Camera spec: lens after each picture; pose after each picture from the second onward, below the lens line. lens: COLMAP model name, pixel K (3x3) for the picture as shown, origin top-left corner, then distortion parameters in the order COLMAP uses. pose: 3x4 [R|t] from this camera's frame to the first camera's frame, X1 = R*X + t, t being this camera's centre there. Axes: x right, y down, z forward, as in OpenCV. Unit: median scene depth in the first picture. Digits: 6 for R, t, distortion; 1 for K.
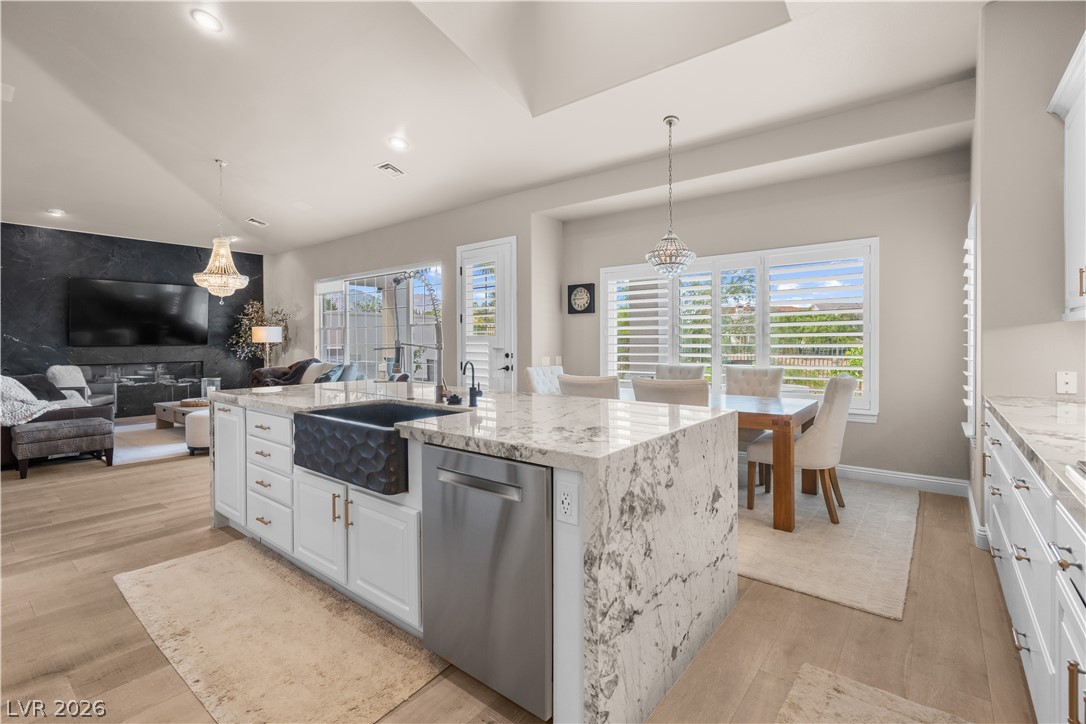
lens RADIAL K [[492.7, 0, 541.0], [0, 492.7, 346.3], [0, 0, 1]] dist [-0.003037, -0.000855]
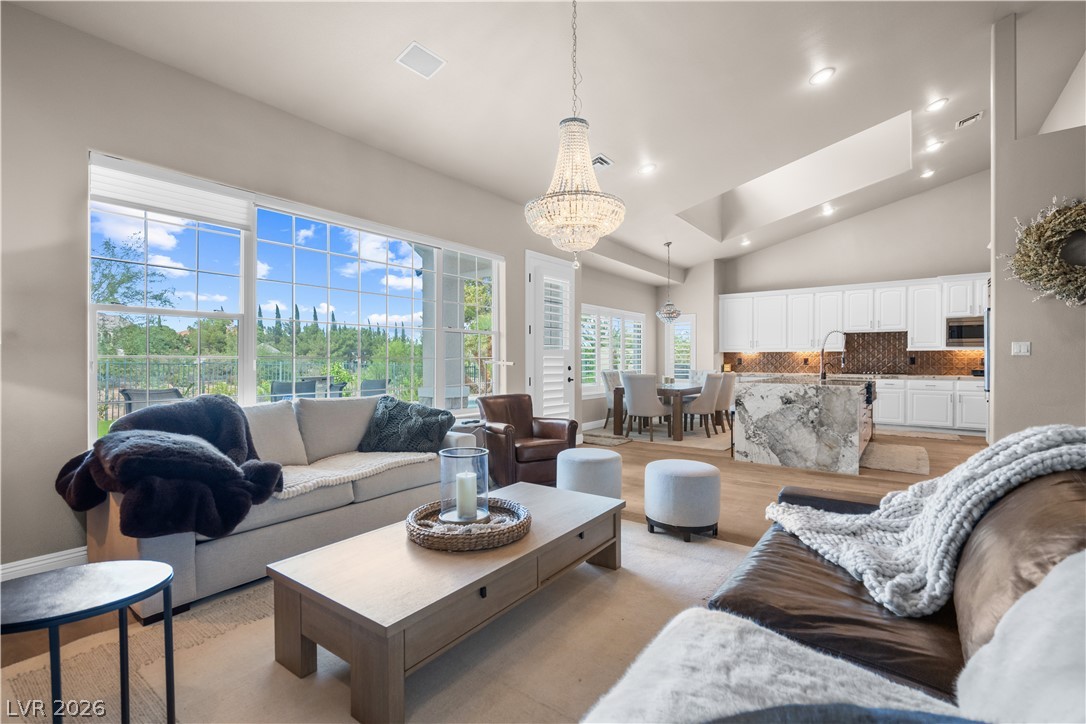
lens RADIAL K [[492.7, 0, 543.9], [0, 492.7, 361.7], [0, 0, 1]] dist [0.001476, 0.000466]
pose [[-0.035096, 0.000600, 0.999384, -1.352466], [0.008070, 0.999967, -0.000317, 0.004496], [-0.999351, 0.008054, -0.035100, 1.262427]]
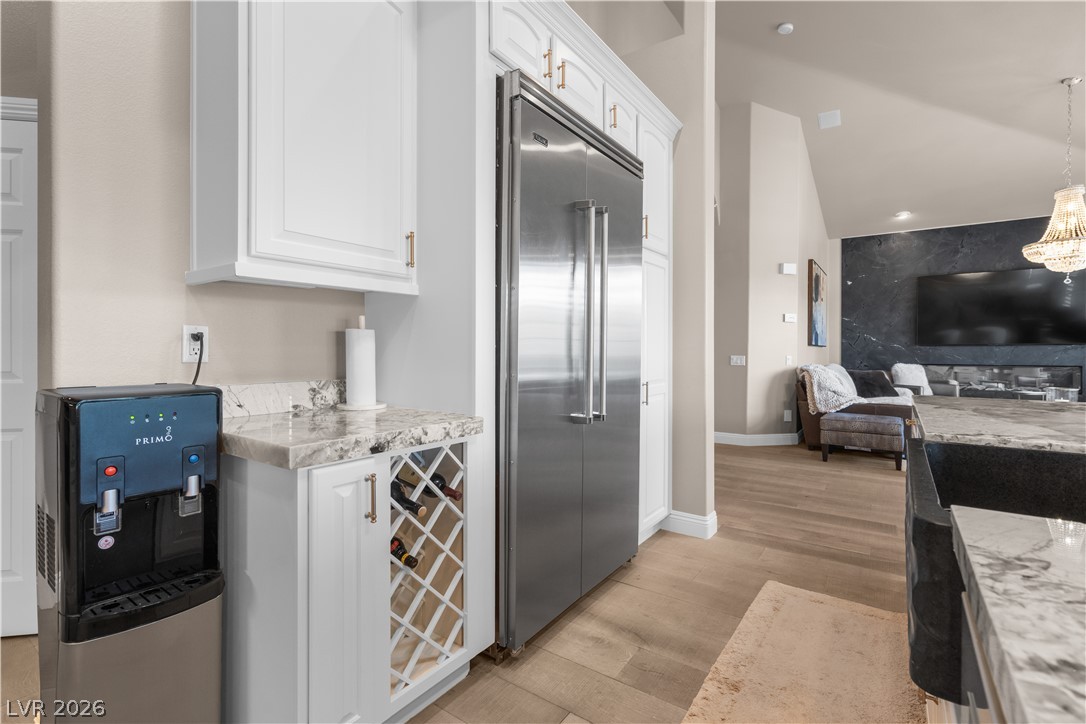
lens RADIAL K [[500.0, 0, 542.9], [0, 500.0, 352.2], [0, 0, 1]] dist [-0.002943, -0.000678]
pose [[0.060278, 0.011382, -0.998117, 0.020109], [-0.009471, 0.999896, 0.010831, 0.015214], [0.998137, 0.008800, 0.060380, 0.251006]]
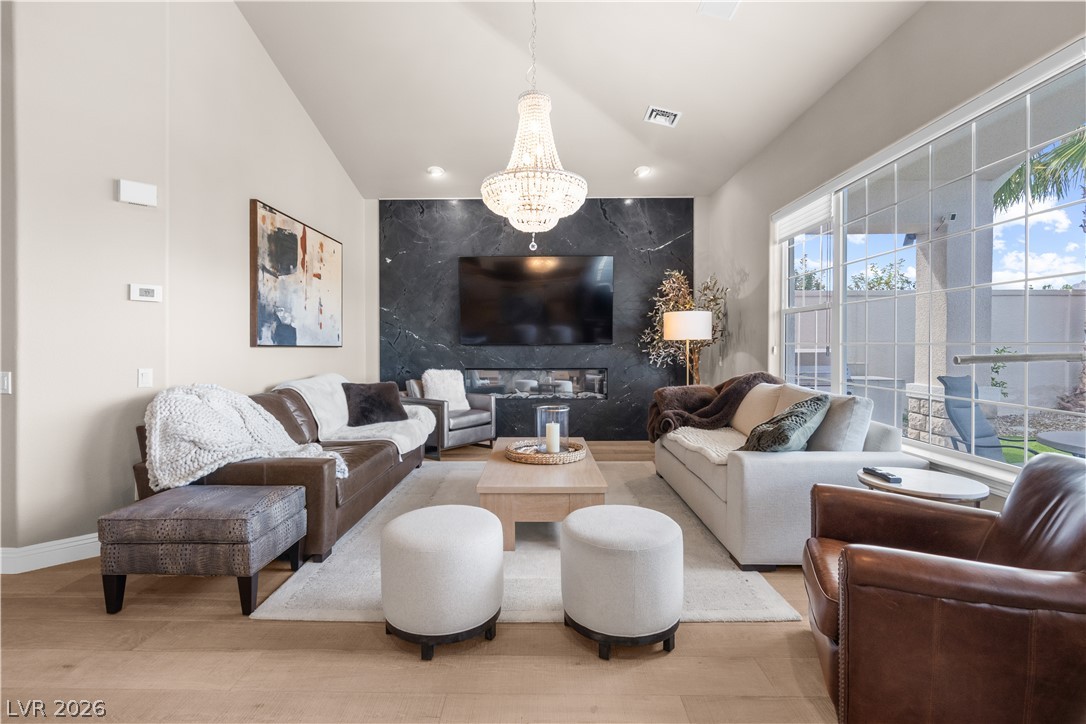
lens RADIAL K [[509.3, 0, 542.1], [0, 509.3, 347.0], [0, 0, 1]] dist [-0.001719, -0.000067]
pose [[0.615934, 0.007152, -0.787765, -0.337196], [-0.009083, 0.999957, 0.001976, 0.001112], [0.787745, 0.005938, 0.615973, 0.864098]]
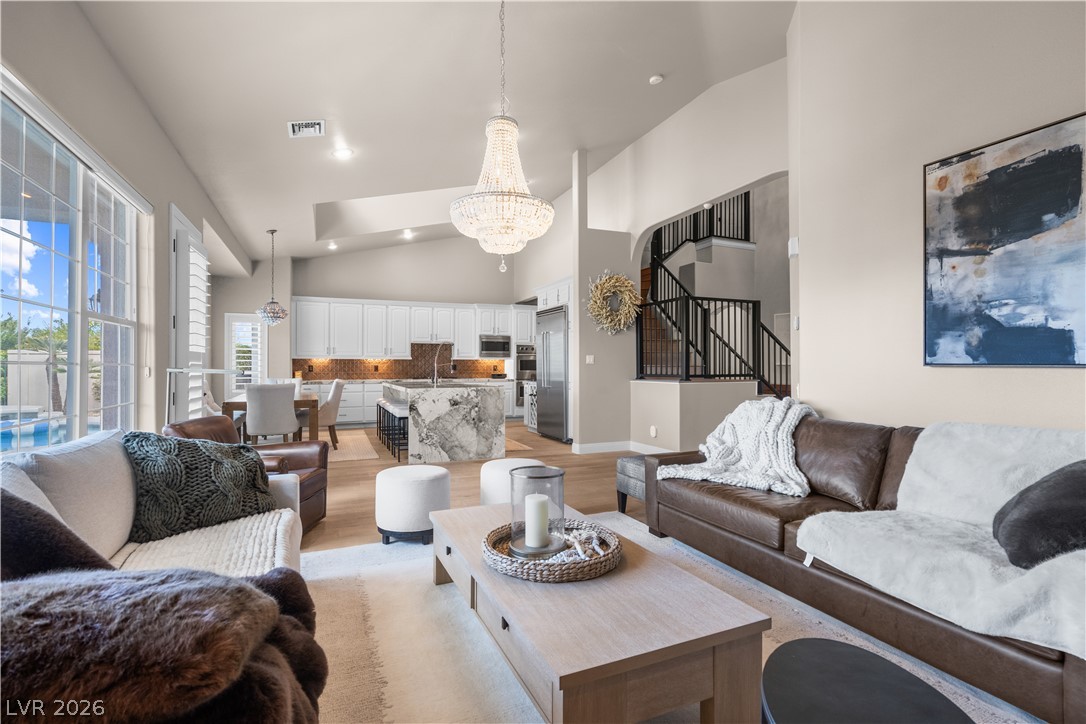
lens RADIAL K [[509.3, 0, 540.2], [0, 509.3, 360.8], [0, 0, 1]] dist [-0.001154, -0.000091]
pose [[-0.880405, 0.011346, 0.474086, -1.092789], [0.009783, 0.999936, -0.005763, -0.000710], [-0.474121, -0.000435, -0.880459, 1.686223]]
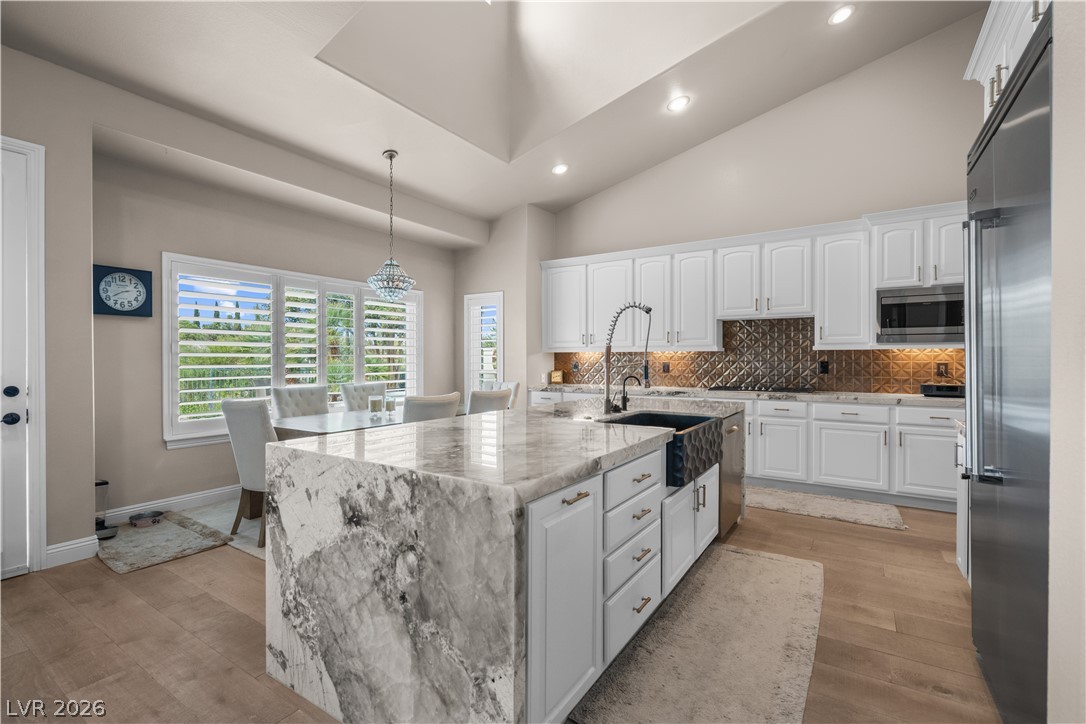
lens RADIAL K [[487.3, 0, 540.9], [0, 487.3, 361.2], [0, 0, 1]] dist [-0.001707, -0.000001]
pose [[-0.092763, 0.000783, 0.995688, -0.659813], [0.009848, 0.999952, 0.000131, -0.006140], [-0.995640, 0.009817, -0.092766, 0.626623]]
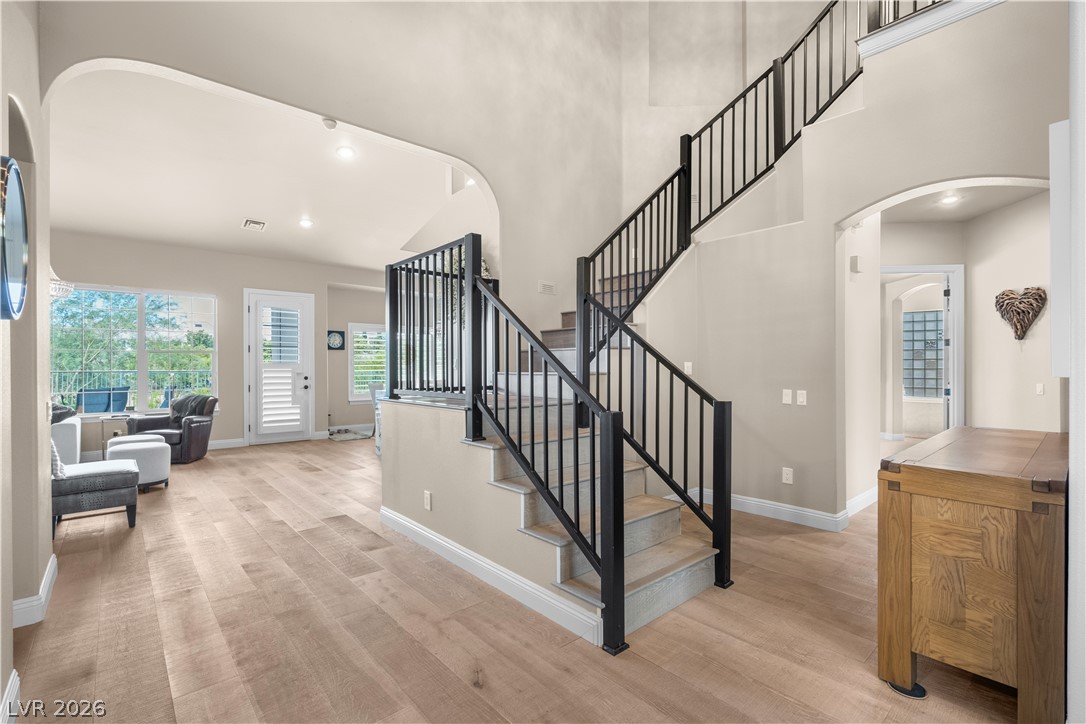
lens RADIAL K [[489.1, 0, 543.0], [0, 489.1, 369.7], [0, 0, 1]] dist [-0.000292, 0.000079]
pose [[0.175207, -0.001313, 0.984531, -1.513715], [0.009512, 0.999955, -0.000359, 0.002027], [-0.984486, 0.009427, 0.175212, 0.111567]]
